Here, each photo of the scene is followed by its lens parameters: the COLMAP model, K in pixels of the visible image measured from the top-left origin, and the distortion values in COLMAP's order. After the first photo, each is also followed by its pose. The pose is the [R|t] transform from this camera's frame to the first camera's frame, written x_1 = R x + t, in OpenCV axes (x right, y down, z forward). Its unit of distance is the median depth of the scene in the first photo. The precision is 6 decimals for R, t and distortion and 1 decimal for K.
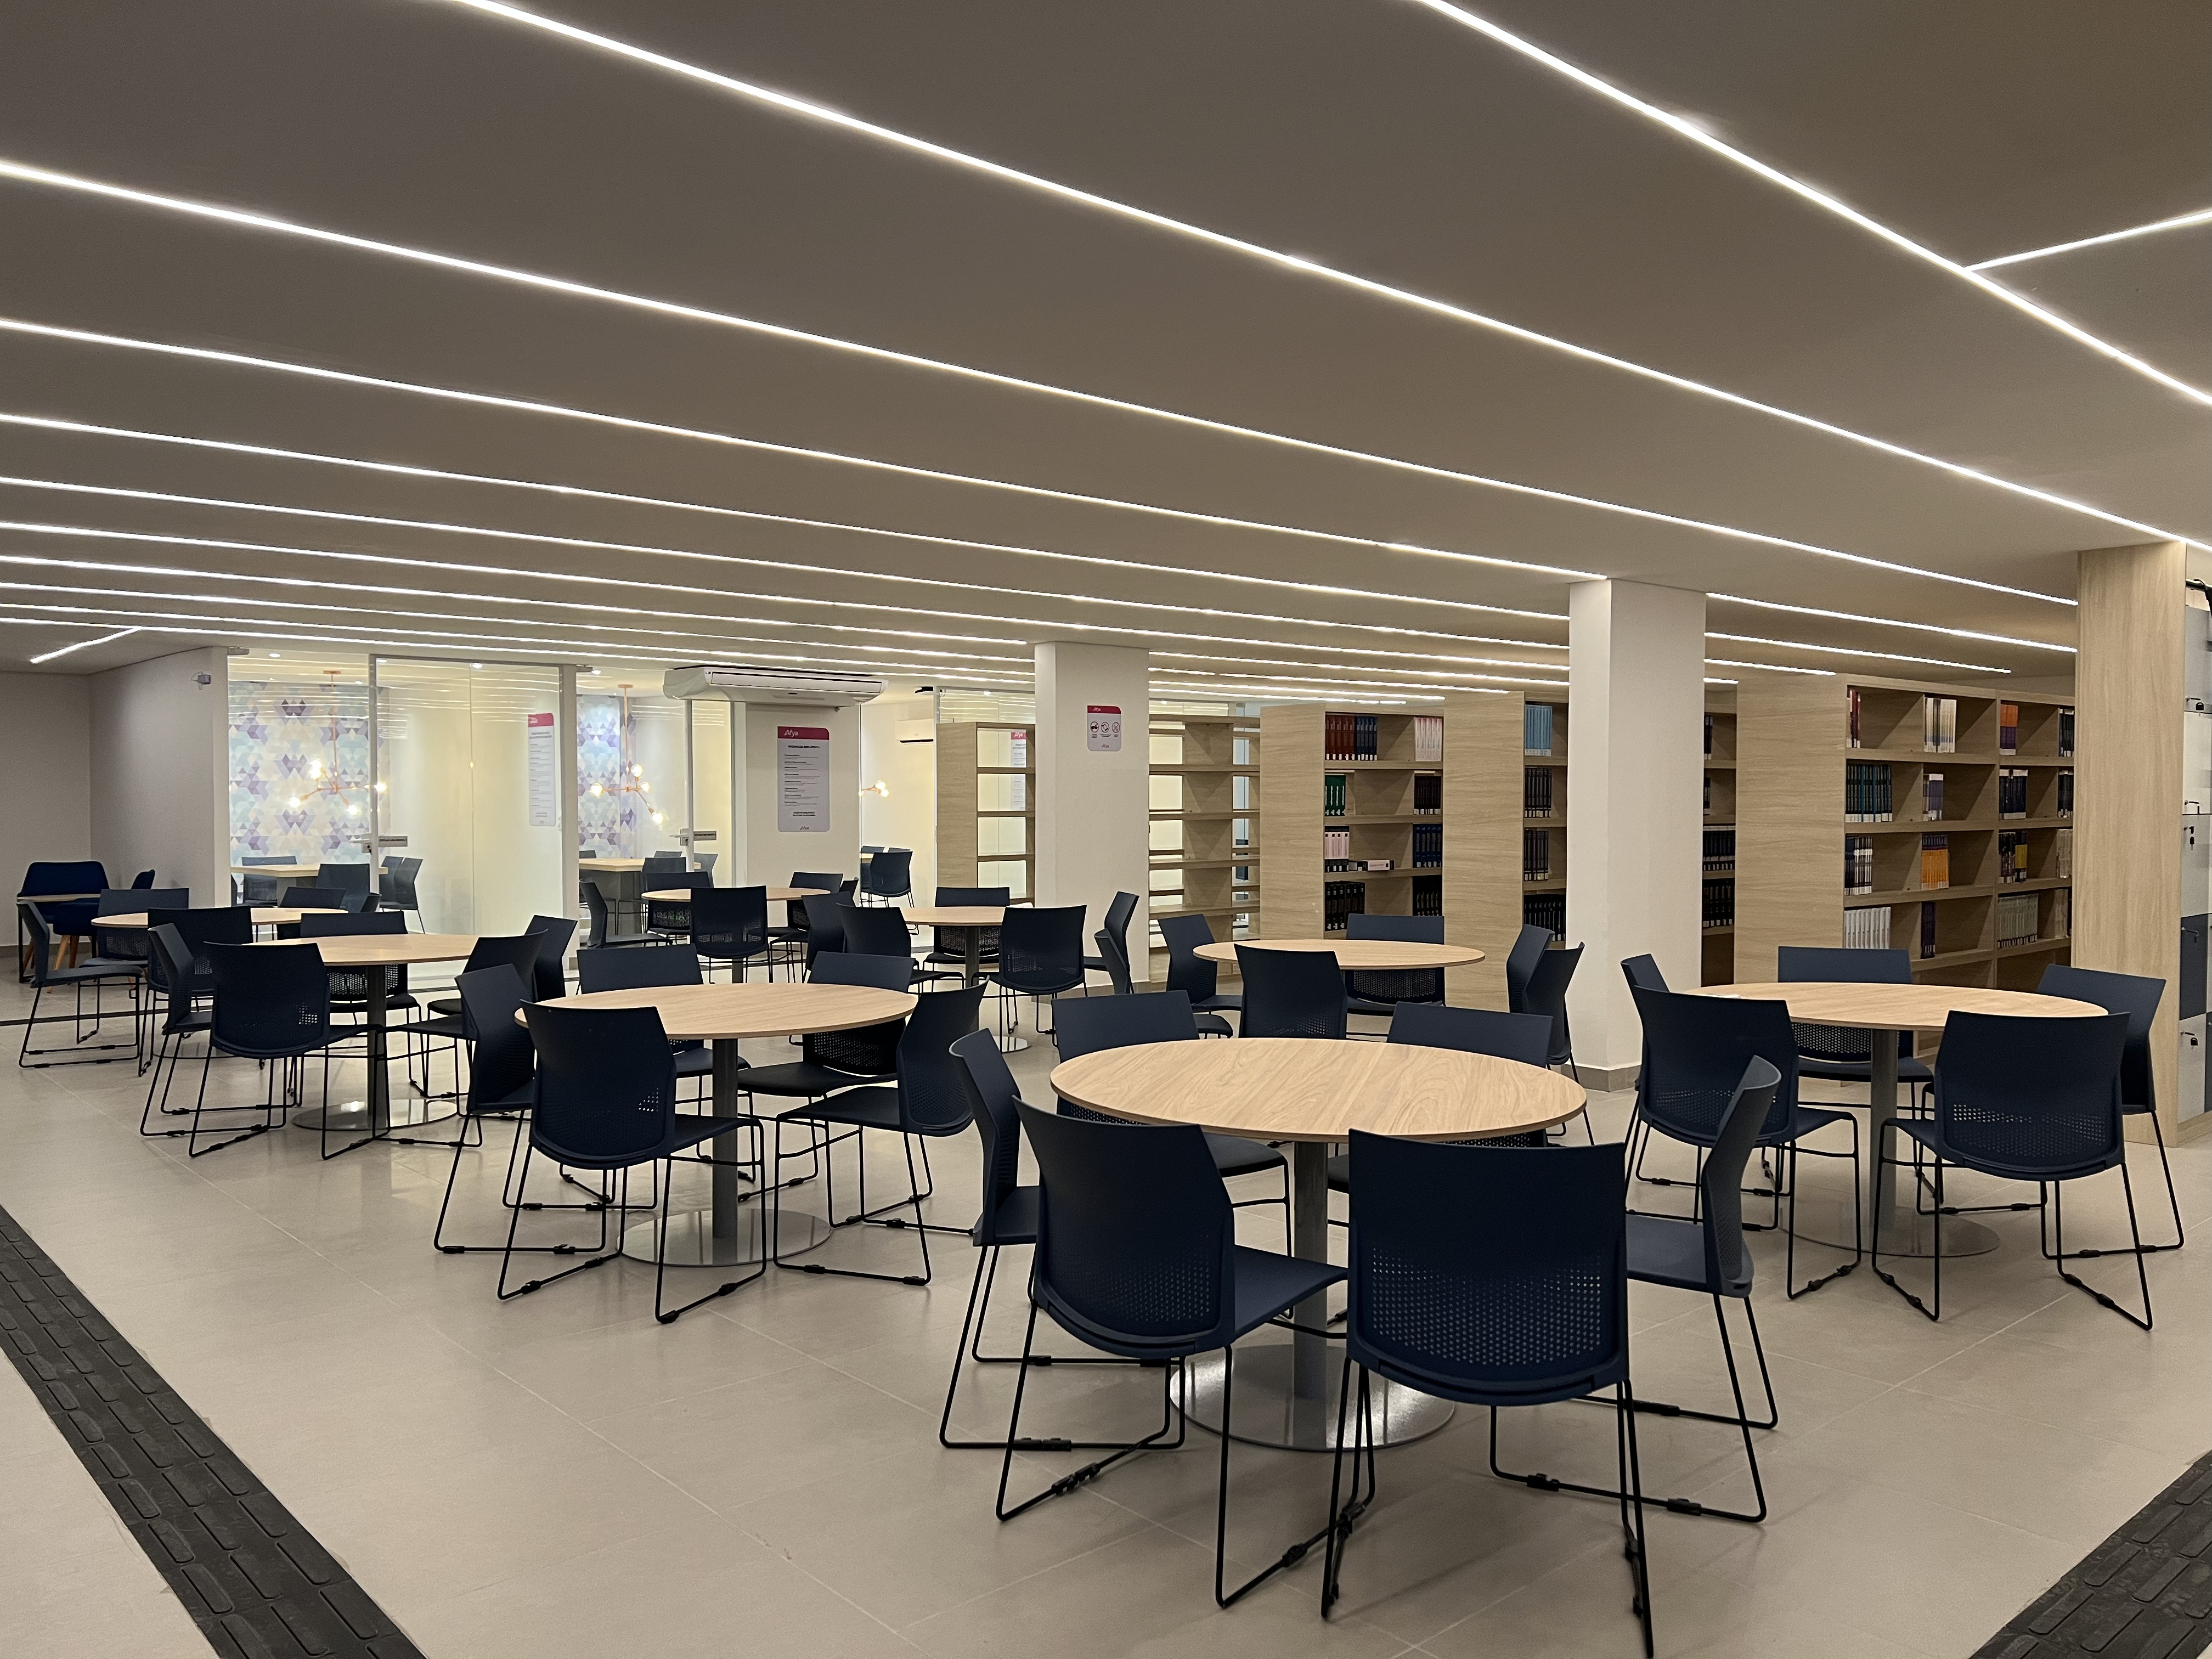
lens RADIAL K [[1677.7, 0, 1106.0], [0, 1677.7, 829.5], [0, 0, 1]] dist [-0.009098, -0.004236]
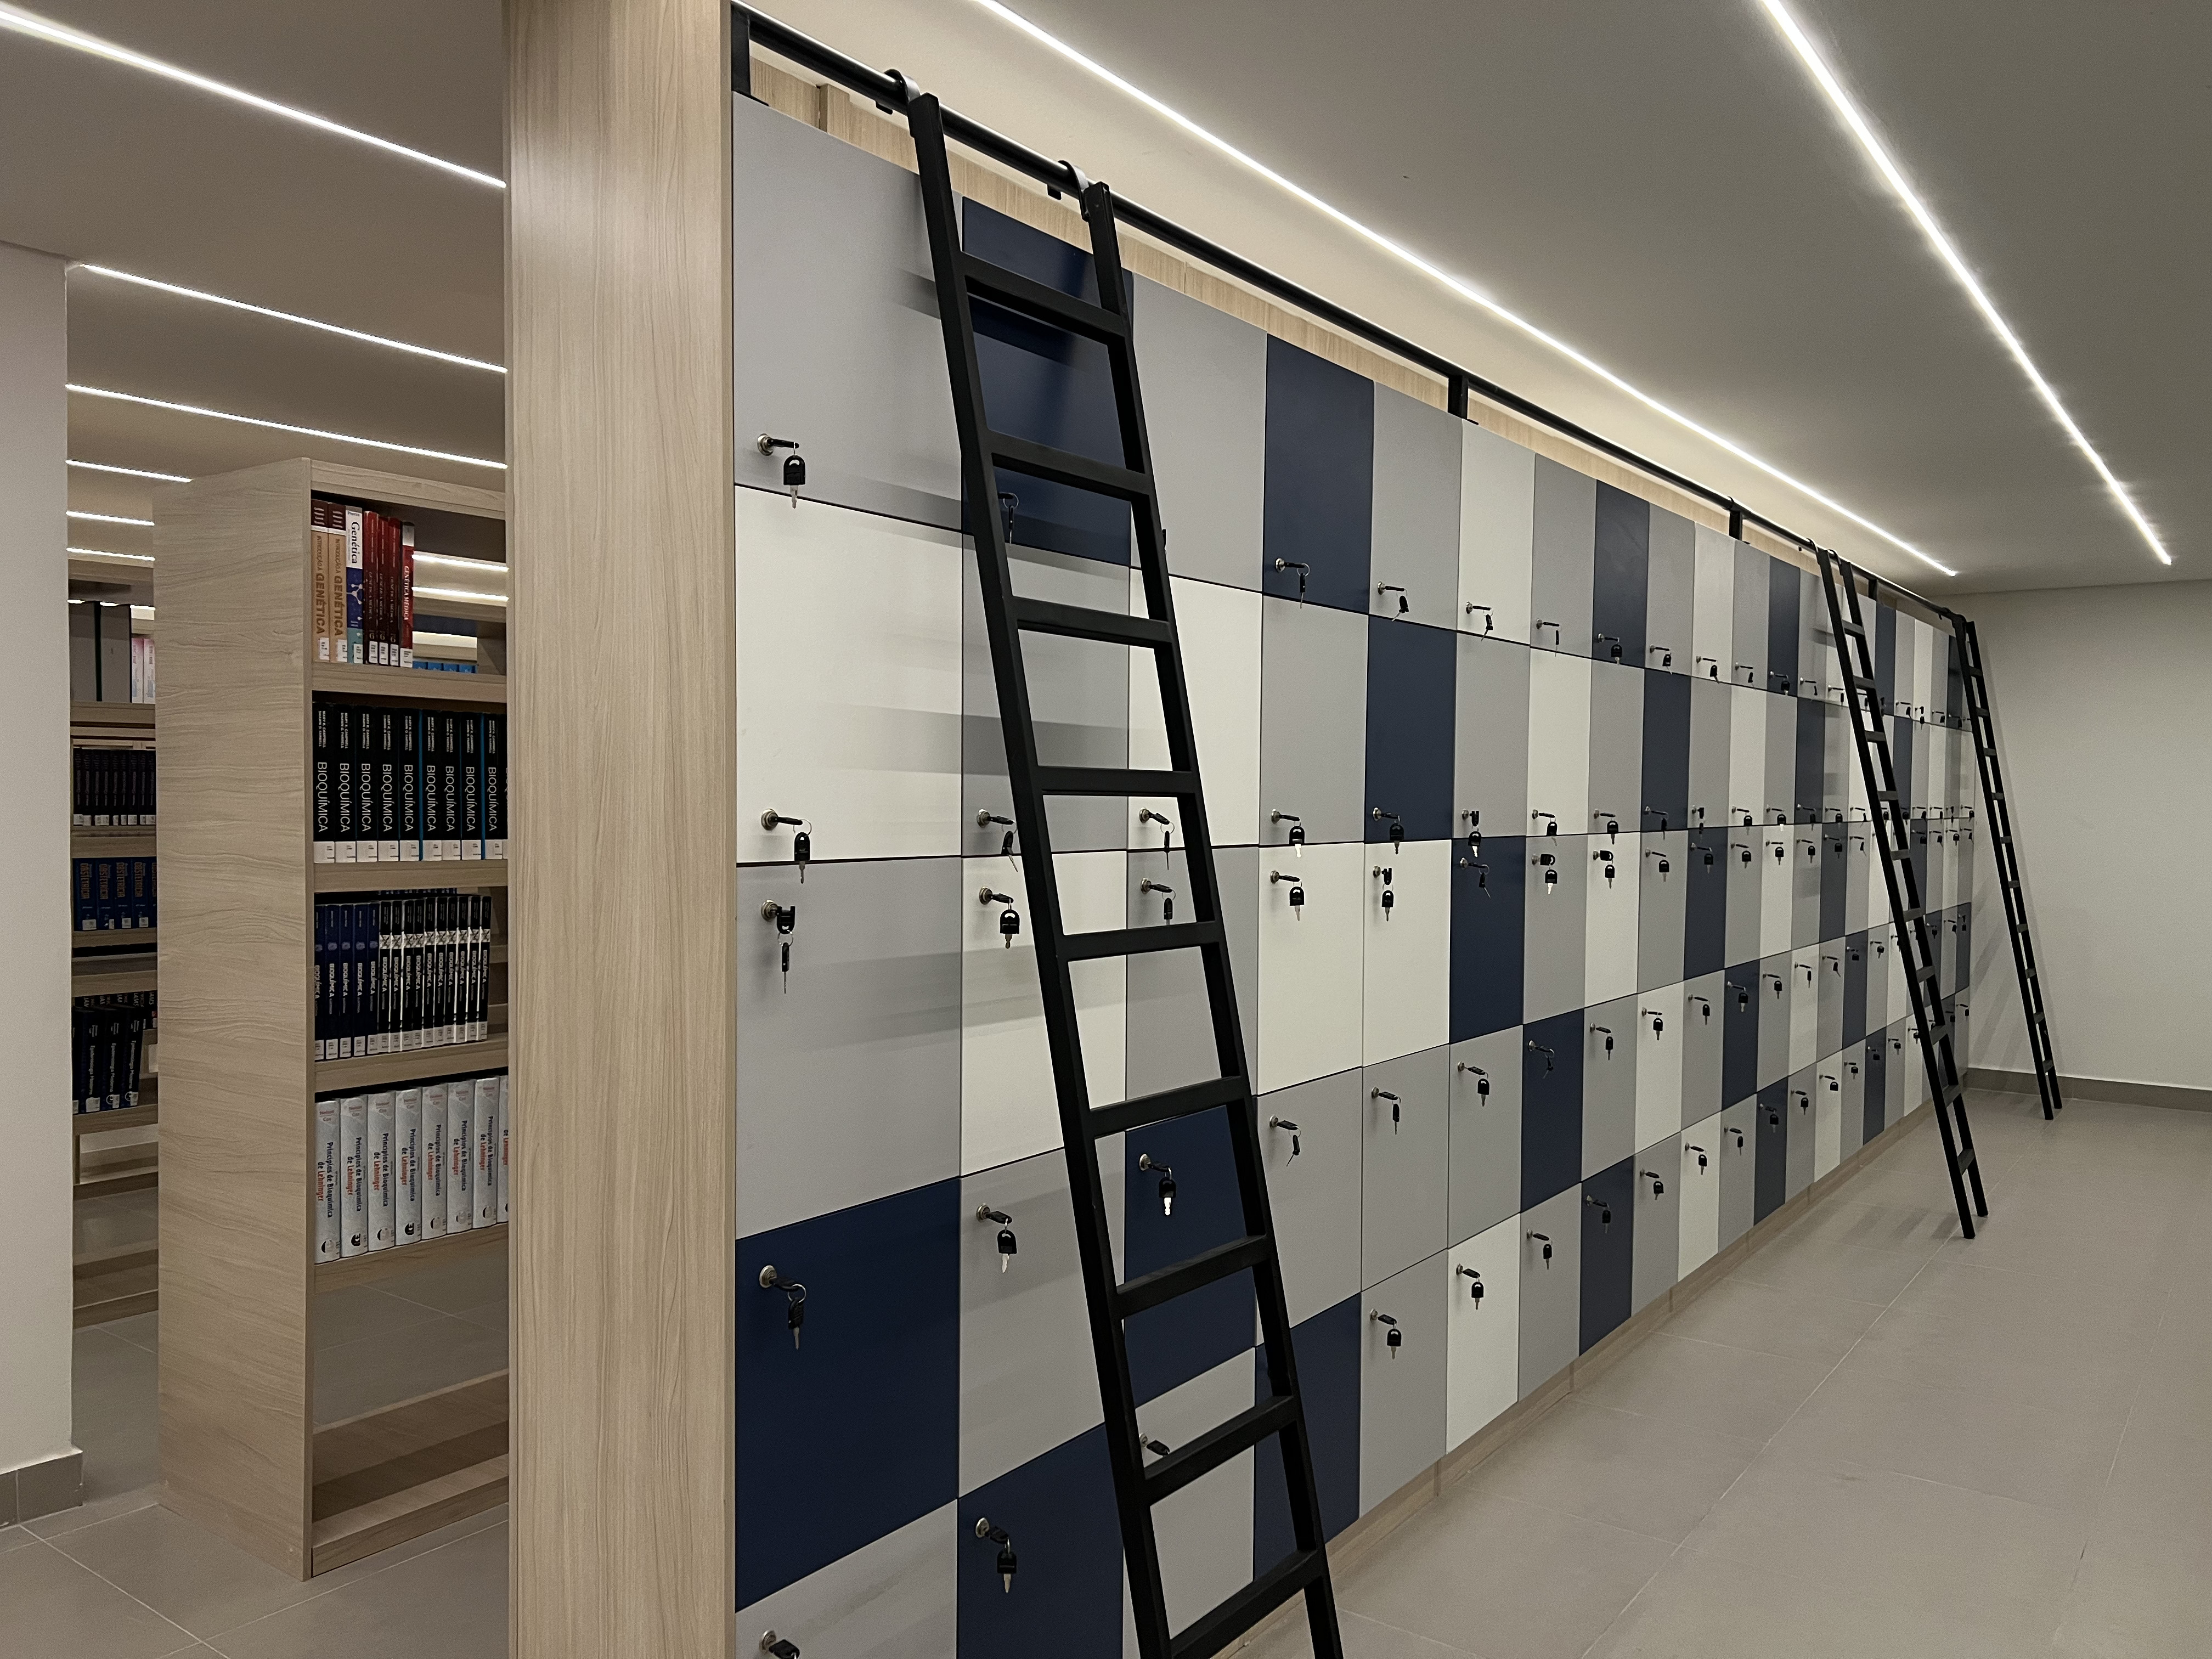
lens RADIAL K [[1677.7, 0, 1106.0], [0, 1677.7, 829.5], [0, 0, 1]] dist [-0.009098, -0.004236]
pose [[0.990546, 0.009289, 0.136869, 0.565953], [-0.009314, 0.999957, -0.000461, -0.013183], [-0.136867, -0.000818, 0.990589, 0.610986]]
